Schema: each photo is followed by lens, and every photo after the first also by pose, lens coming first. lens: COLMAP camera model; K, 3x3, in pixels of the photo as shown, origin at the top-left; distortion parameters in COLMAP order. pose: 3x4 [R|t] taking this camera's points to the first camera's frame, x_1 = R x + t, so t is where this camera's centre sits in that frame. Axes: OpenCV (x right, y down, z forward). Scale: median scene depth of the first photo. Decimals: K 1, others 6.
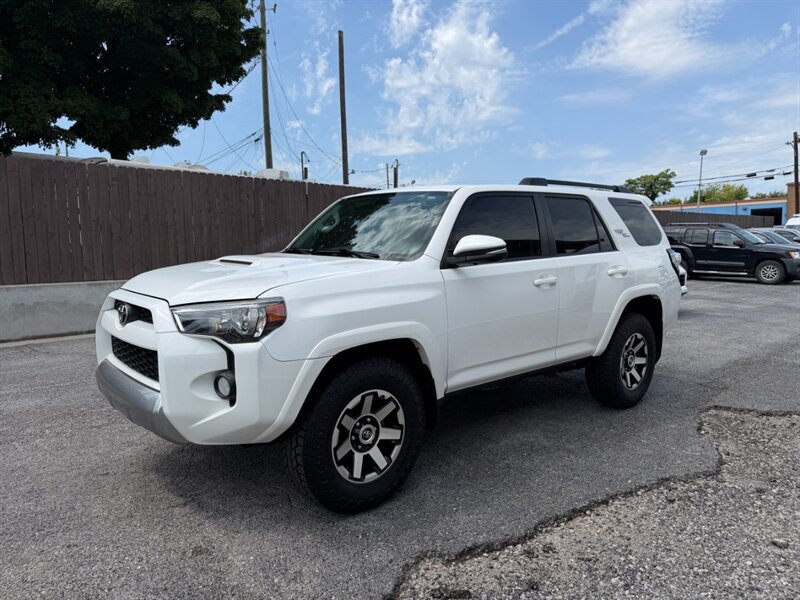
lens RADIAL K [[566.3, 0, 391.1], [0, 566.3, 301.2], [0, 0, 1]] dist [0.019943, -0.023182]
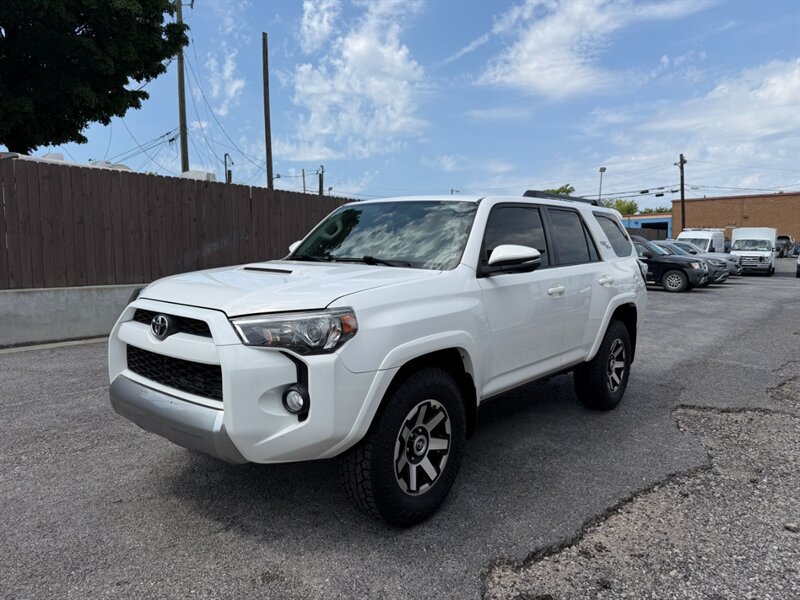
lens RADIAL K [[567.1, 0, 396.7], [0, 567.1, 301.3], [0, 0, 1]] dist [0.026569, -0.036899]
pose [[0.986684, -0.002724, 0.162627, -0.158915], [0.004868, 0.999906, -0.012788, -0.002197], [-0.162577, 0.013409, 0.986605, 0.017103]]
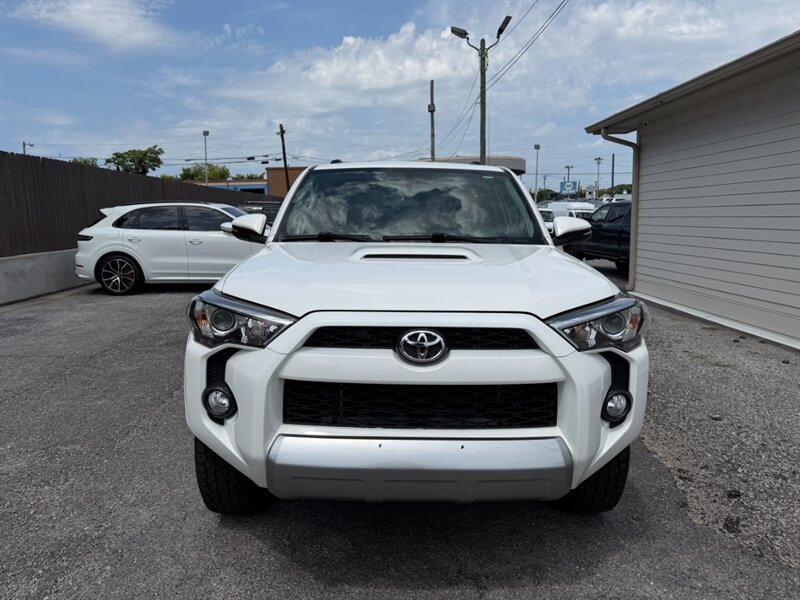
lens RADIAL K [[567.1, 0, 396.7], [0, 567.1, 301.3], [0, 0, 1]] dist [0.026569, -0.036899]
pose [[0.655081, -0.116215, 0.746568, -0.628635], [0.085185, 0.993160, 0.079855, -0.052965], [-0.750741, 0.011285, 0.660500, 0.393747]]
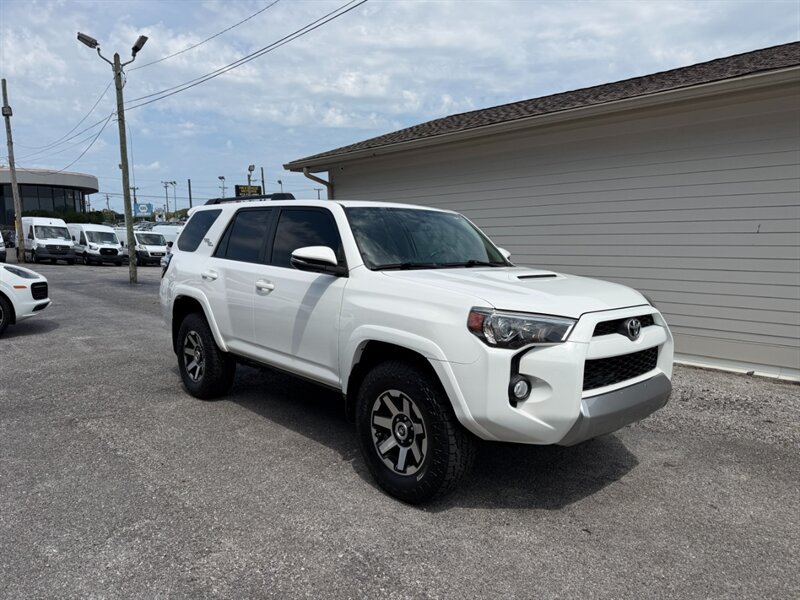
lens RADIAL K [[567.1, 0, 396.7], [0, 567.1, 301.3], [0, 0, 1]] dist [0.026569, -0.036899]
pose [[-0.013631, -0.110277, 0.993807, -0.995693], [0.104526, 0.988297, 0.111099, -0.126131], [-0.994429, 0.105393, -0.001945, 0.942593]]
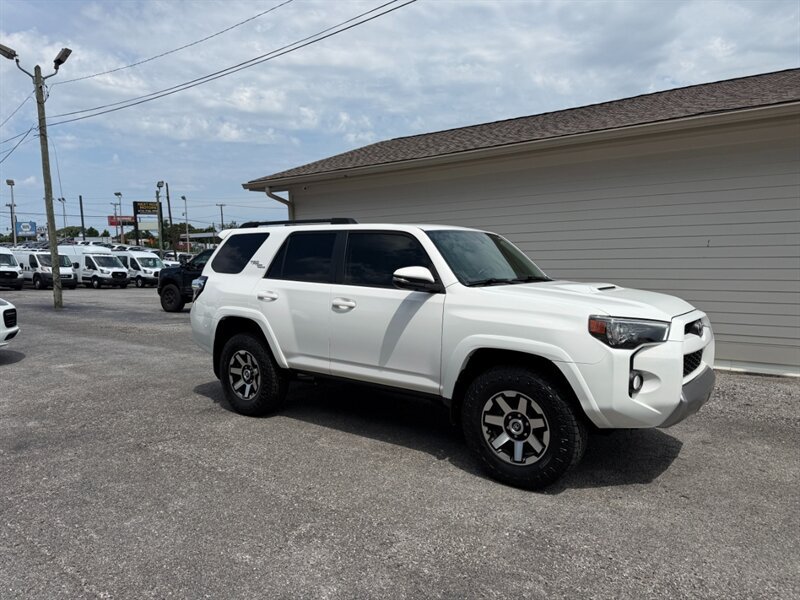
lens RADIAL K [[564.9, 0, 395.9], [0, 564.9, 301.4], [0, 0, 1]] dist [0.027789, -0.035916]
pose [[-0.182594, -0.080754, 0.979866, -1.057435], [0.118651, 0.987527, 0.103496, -0.168172], [-0.976003, 0.135160, -0.170735, 1.241194]]
